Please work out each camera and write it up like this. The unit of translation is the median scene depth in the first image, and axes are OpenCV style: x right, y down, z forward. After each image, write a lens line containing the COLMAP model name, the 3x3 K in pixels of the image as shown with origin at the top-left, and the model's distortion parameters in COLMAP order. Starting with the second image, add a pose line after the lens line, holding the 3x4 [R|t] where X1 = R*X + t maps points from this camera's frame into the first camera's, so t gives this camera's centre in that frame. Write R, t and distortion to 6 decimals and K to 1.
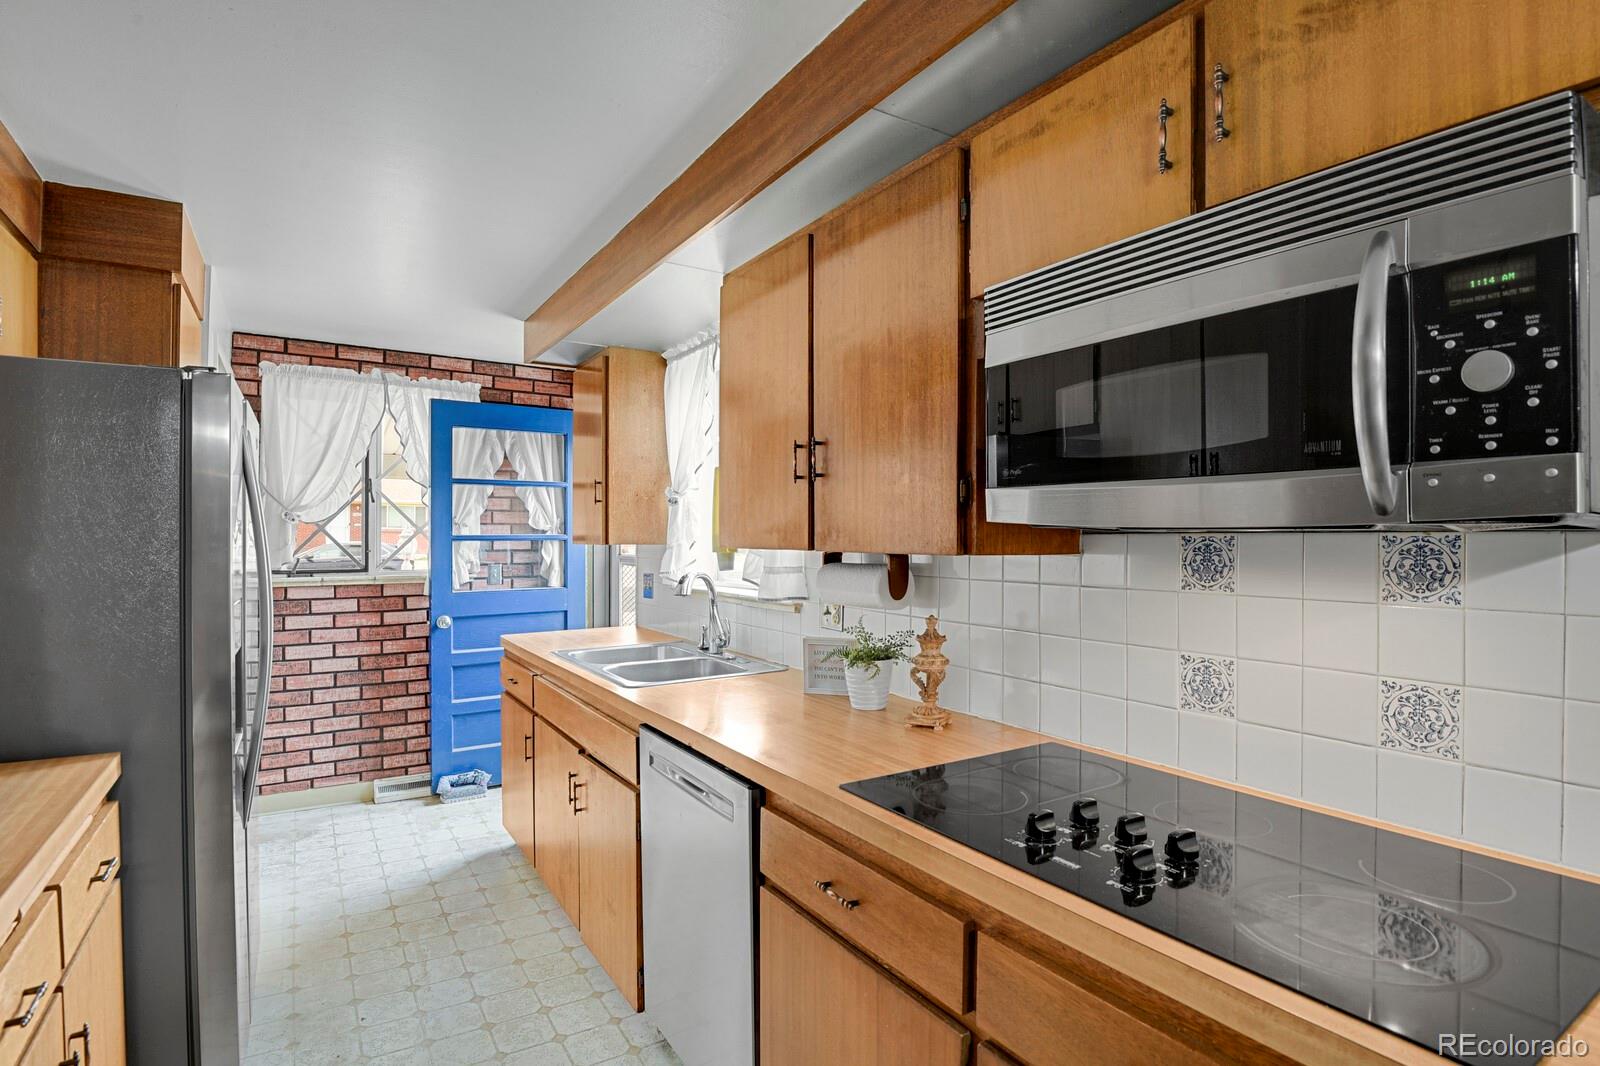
lens RADIAL K [[780.2, 0, 803.1], [0, 780.2, 539.8], [0, 0, 1]] dist [-0.024212, -0.003691]
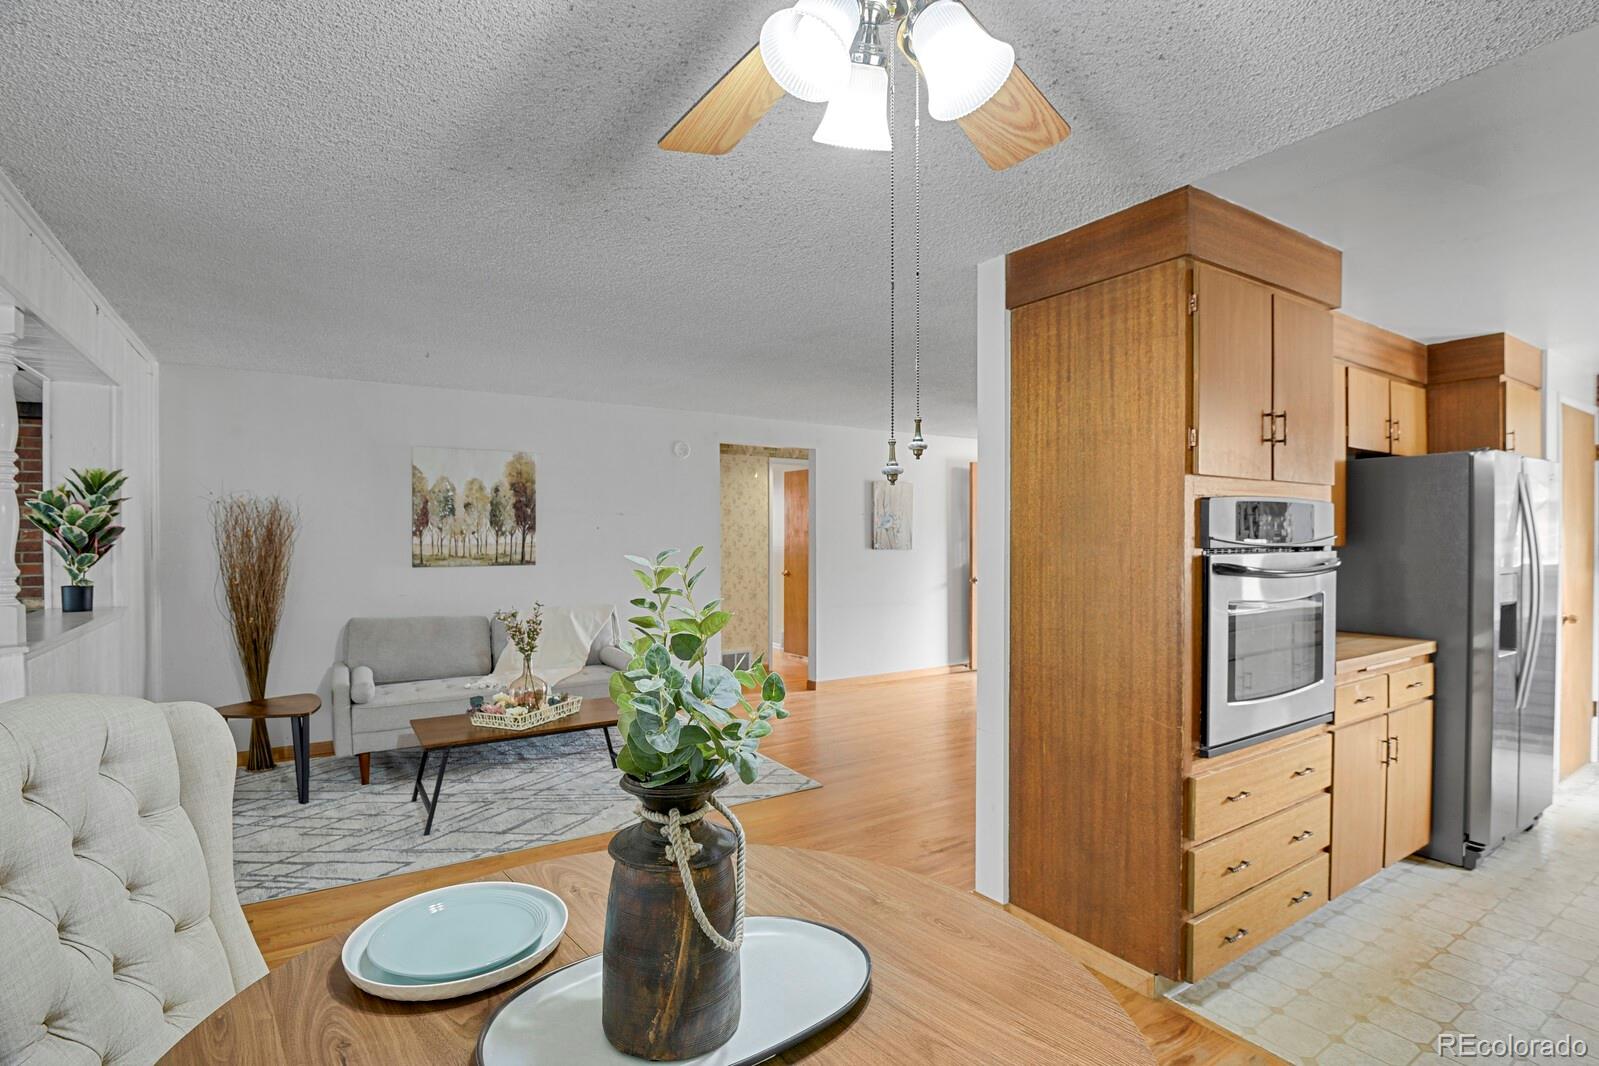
lens RADIAL K [[779.7, 0, 802.6], [0, 779.7, 539.8], [0, 0, 1]] dist [-0.024212, -0.003691]
pose [[0.006755, 0.001775, -0.999976, 0.913561], [-0.000809, 0.999998, 0.001769, -0.001596], [0.999977, 0.000797, 0.006757, -0.579011]]
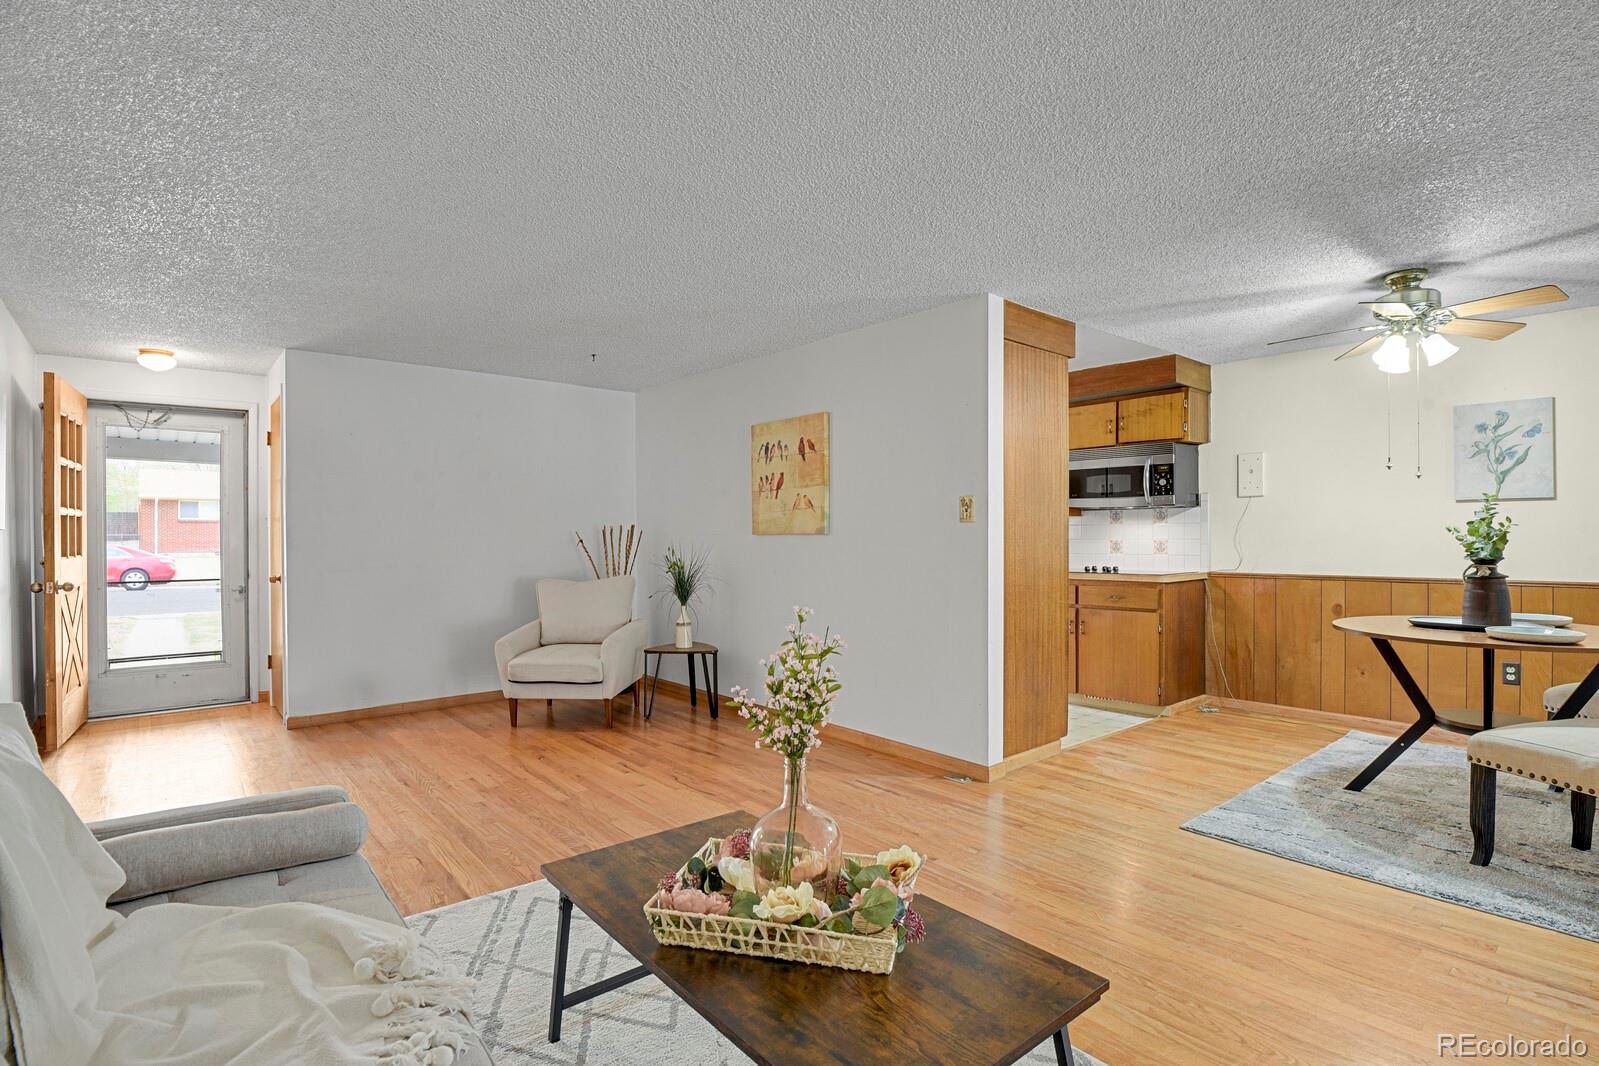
lens RADIAL K [[779.7, 0, 802.6], [0, 779.7, 539.8], [0, 0, 1]] dist [-0.024212, -0.003691]
pose [[0.990391, -0.009643, 0.137961, -1.234615], [0.008924, 0.999943, 0.005827, 0.082112], [-0.138009, -0.004540, 0.990421, -2.068703]]
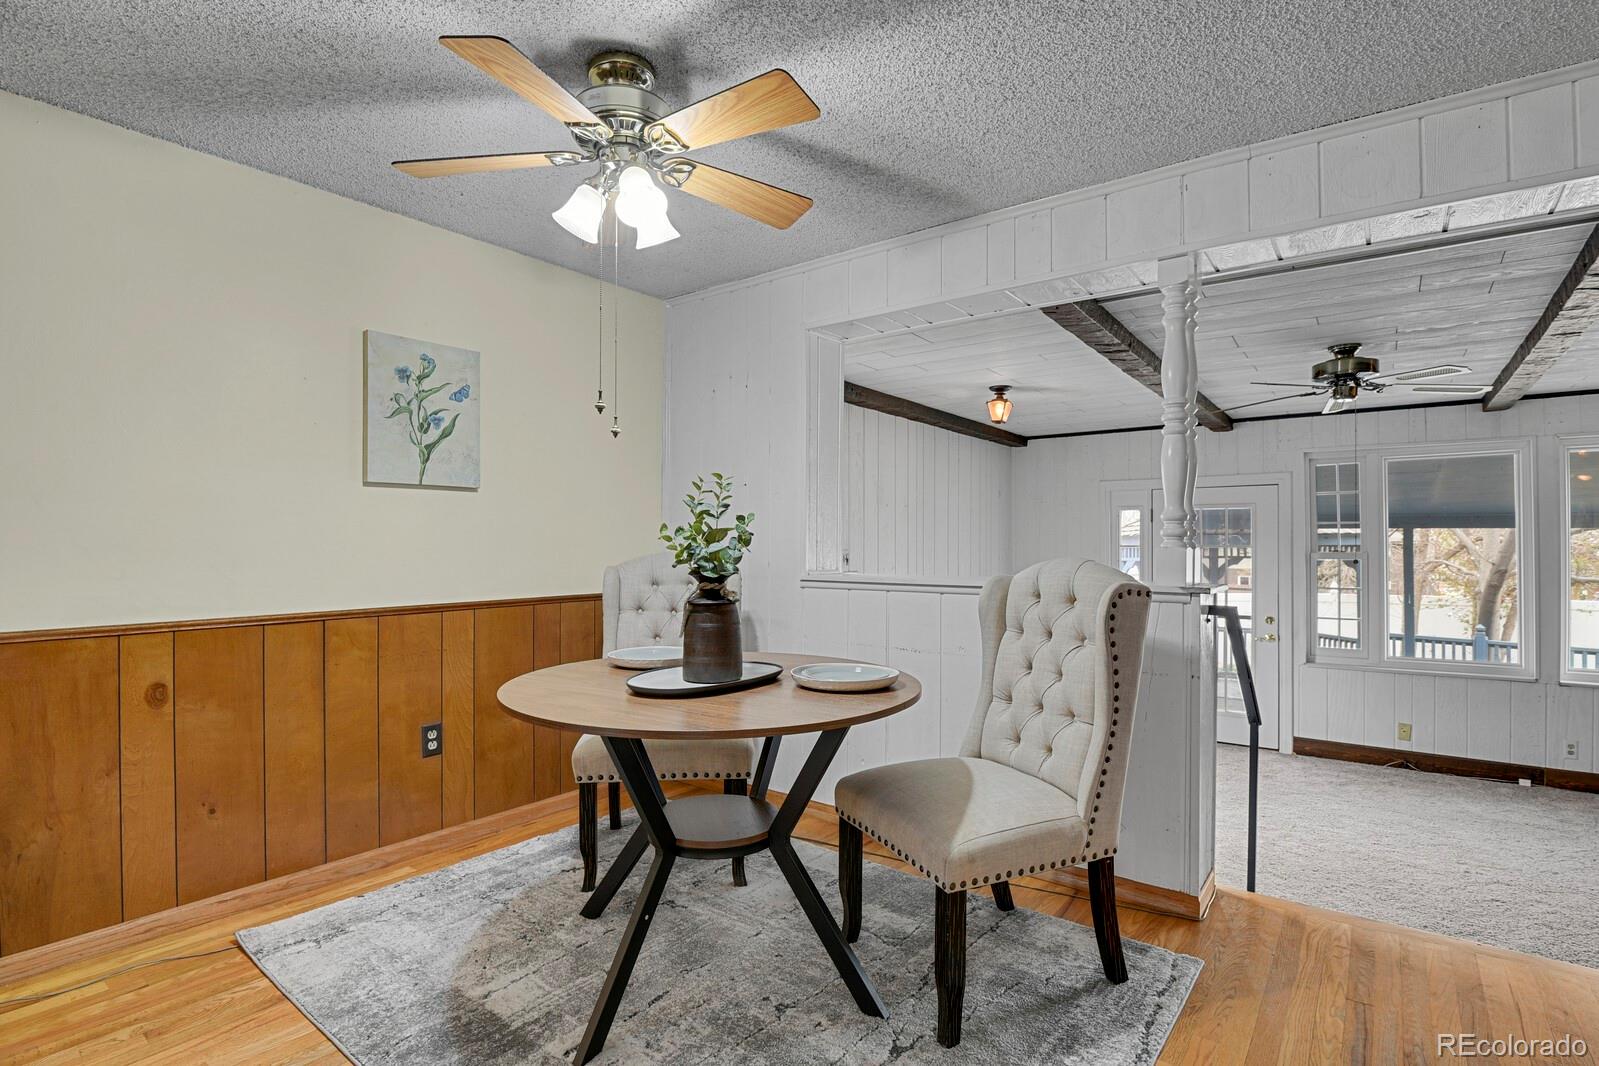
lens RADIAL K [[779.7, 0, 802.6], [0, 779.7, 539.8], [0, 0, 1]] dist [-0.024212, -0.003691]
pose [[-0.343374, -0.004153, 0.939190, -0.626373], [-0.003118, 0.999990, 0.003282, 0.093789], [-0.939194, -0.001802, -0.343383, -0.398519]]
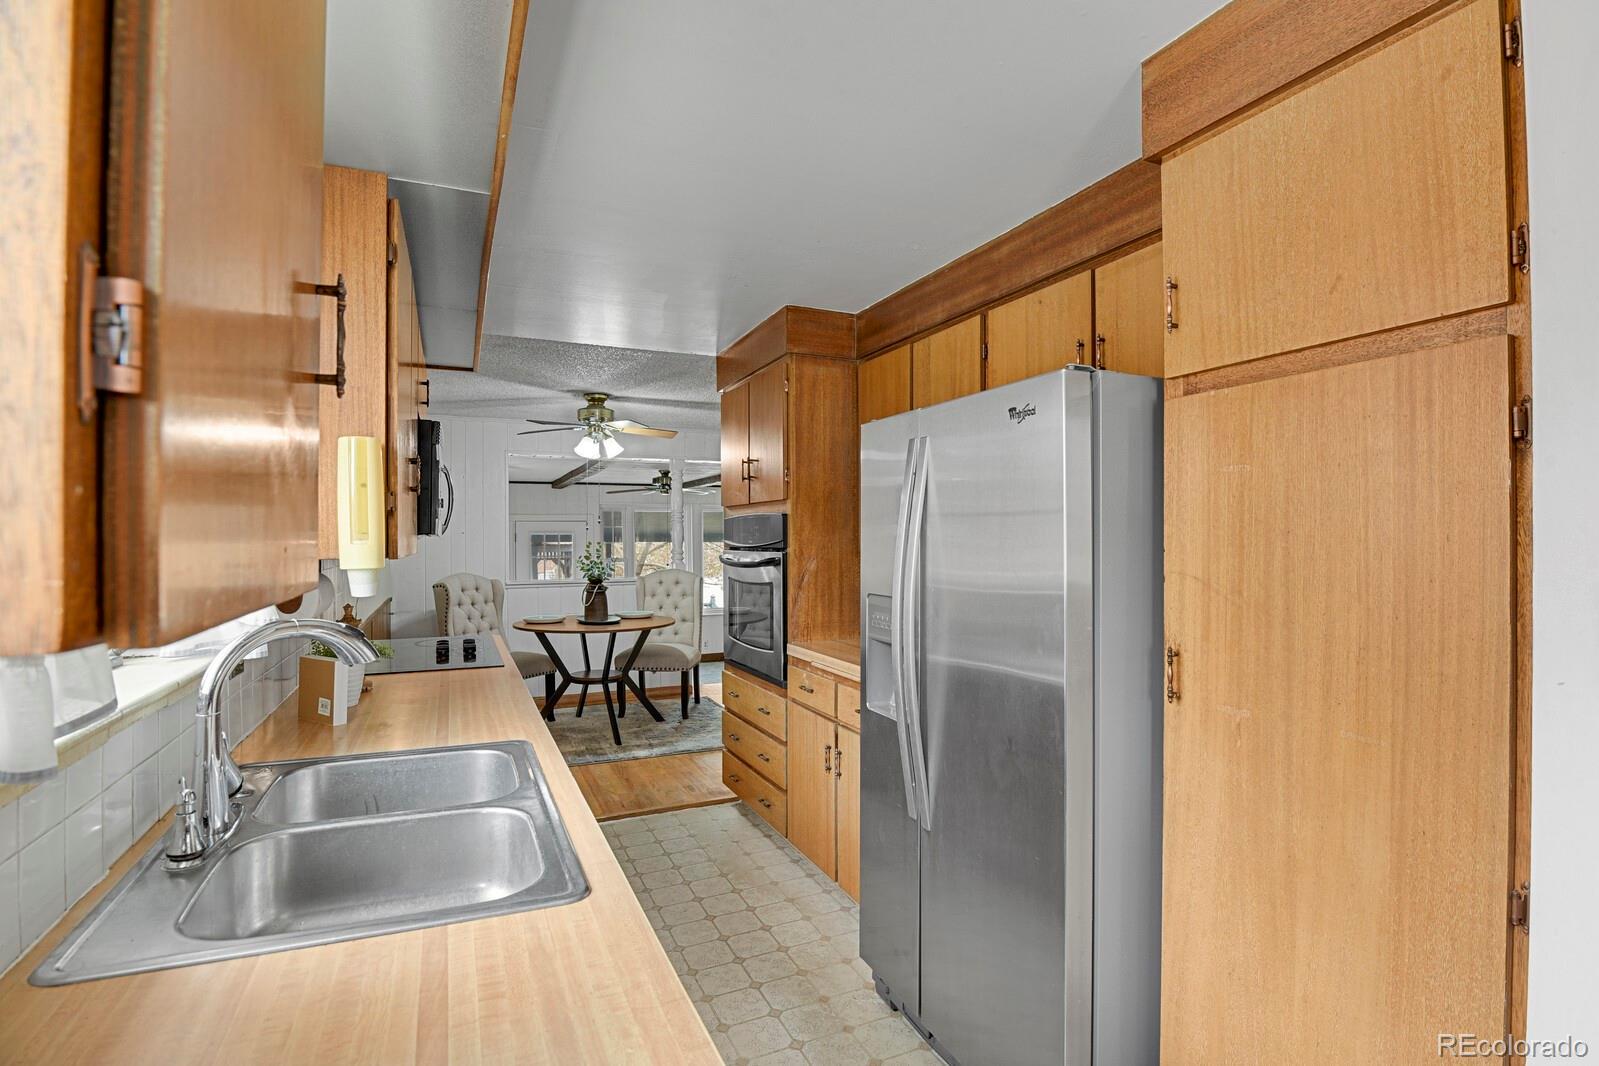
lens RADIAL K [[782.6, 0, 798.6], [0, 782.6, 539.1], [0, 0, 1]] dist [-0.002188, -0.000887]
pose [[-0.988486, -0.001676, 0.151302, -0.723806], [-0.001037, 0.999990, 0.004303, -0.018458], [-0.151308, 0.004097, -0.988478, 2.060472]]
